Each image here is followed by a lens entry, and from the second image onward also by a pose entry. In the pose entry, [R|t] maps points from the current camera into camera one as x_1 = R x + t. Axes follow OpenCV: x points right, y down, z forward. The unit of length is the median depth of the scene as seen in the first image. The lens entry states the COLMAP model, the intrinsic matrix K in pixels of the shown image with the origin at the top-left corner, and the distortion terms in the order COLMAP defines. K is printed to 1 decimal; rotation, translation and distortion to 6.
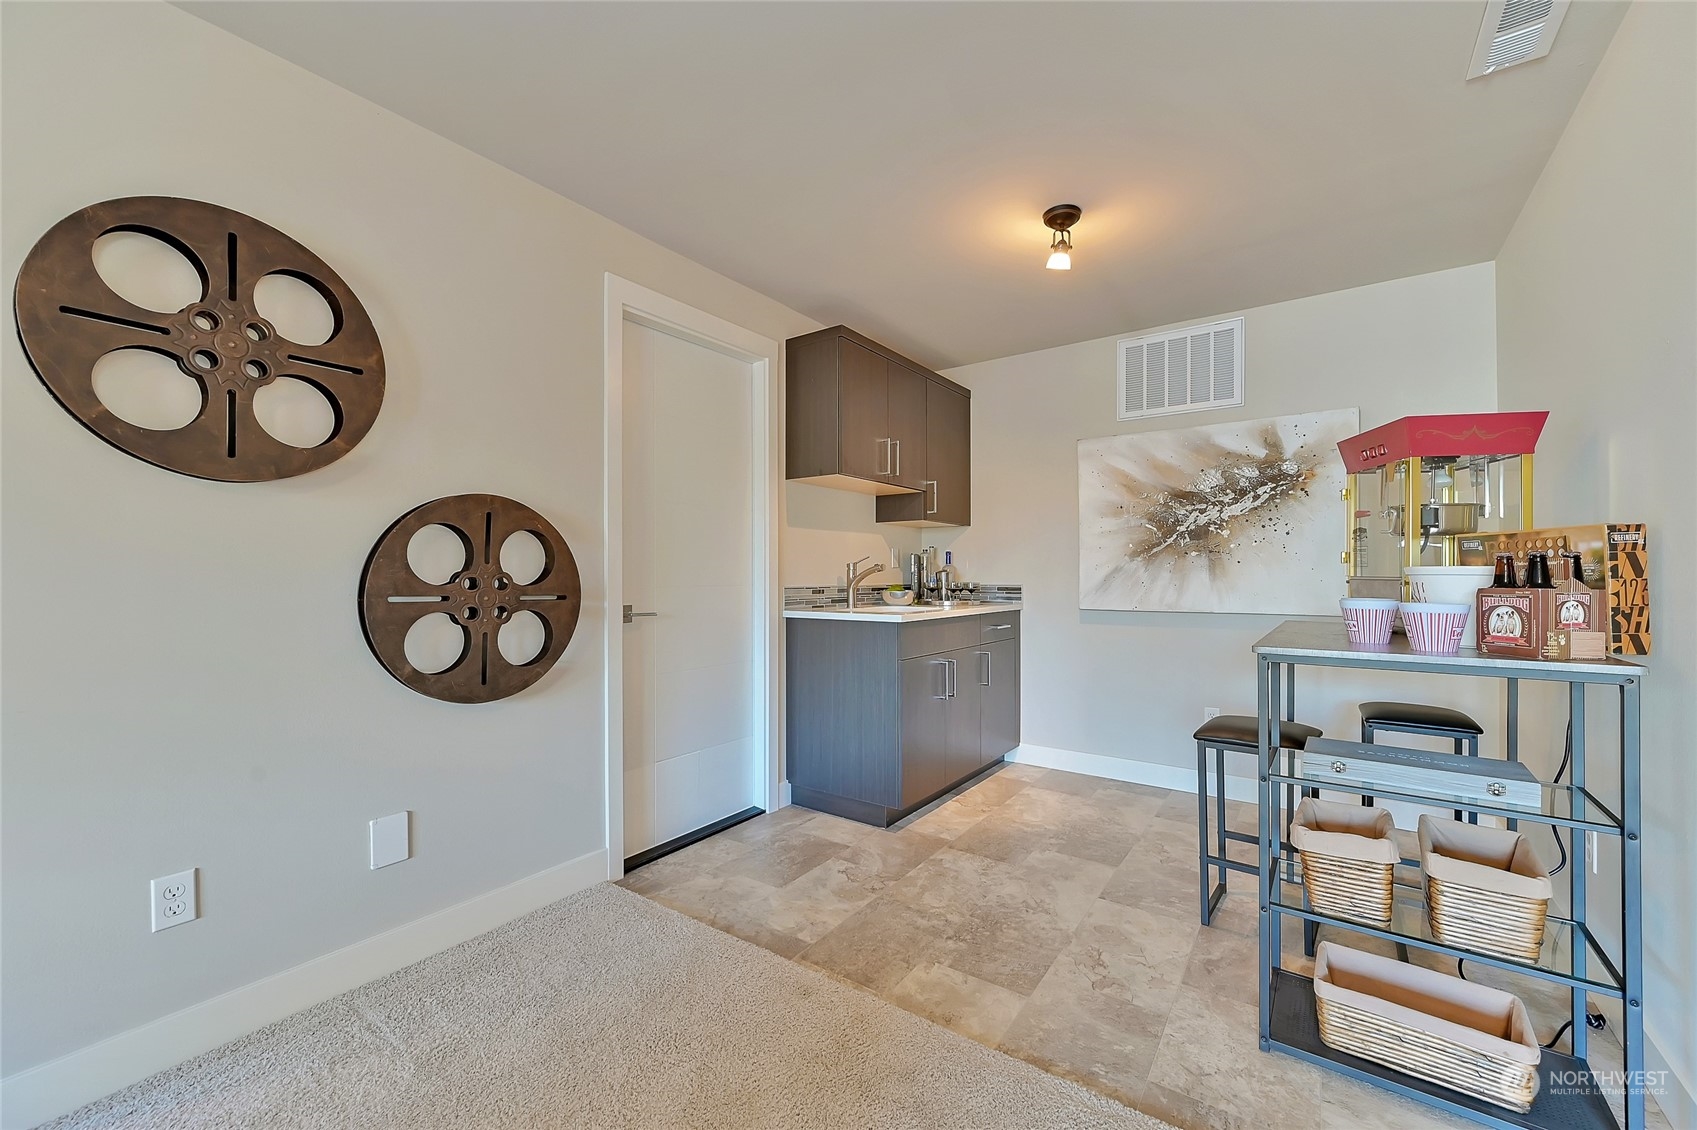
lens RADIAL K [[671.3, 0, 841.6], [0, 671.3, 569.4], [0, 0, 1]] dist [-0.003229, -0.001297]
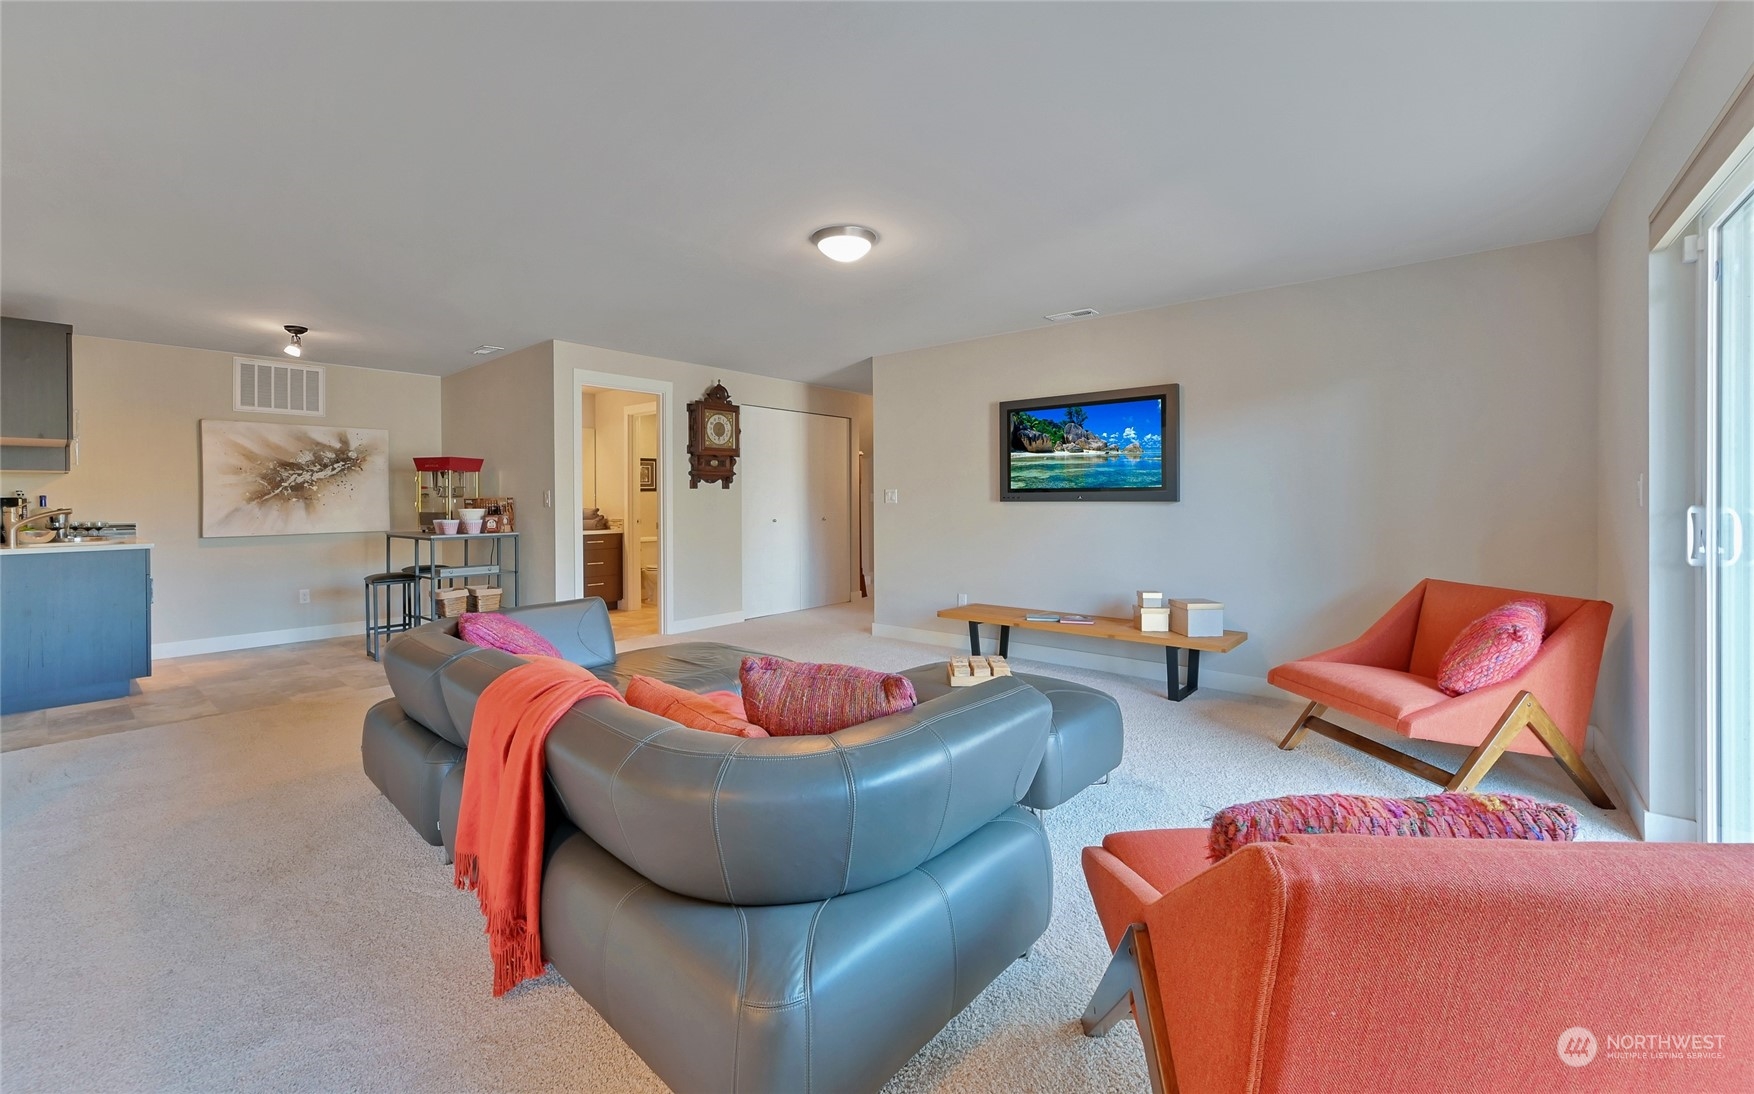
lens RADIAL K [[690.9, 0, 873.0], [0, 690.9, 496.9], [0, 0, 1]] dist [0.012267, -0.000066]
pose [[0.070599, 0.001059, 0.997504, -1.143659], [0.000421, 0.999999, -0.001092, -0.028280], [-0.997505, 0.000497, 0.070599, -0.587058]]
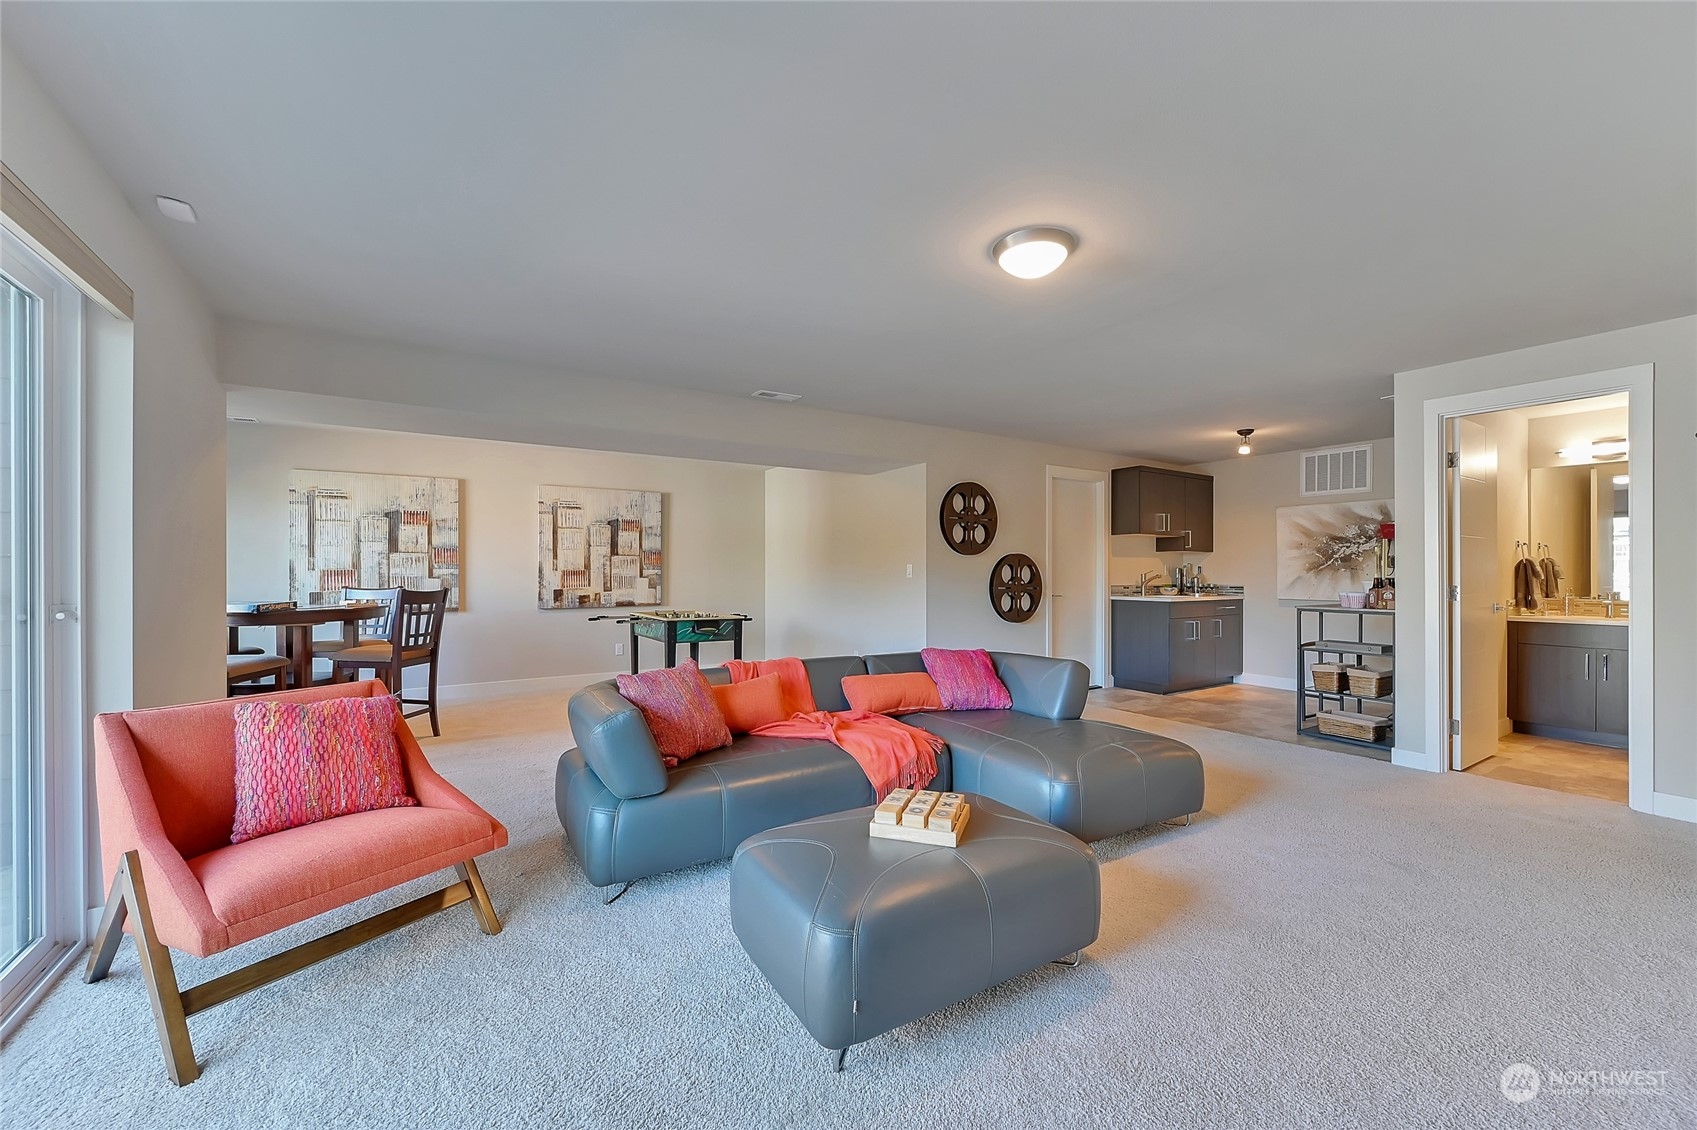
lens RADIAL K [[671.3, 0, 843.7], [0, 671.3, 566.8], [0, 0, 1]] dist [-0.003229, -0.001297]
pose [[0.934276, 0.000711, -0.356551, -0.113788], [-0.000259, 0.999999, 0.001317, -0.034415], [0.356552, -0.001138, 0.934275, -1.277706]]
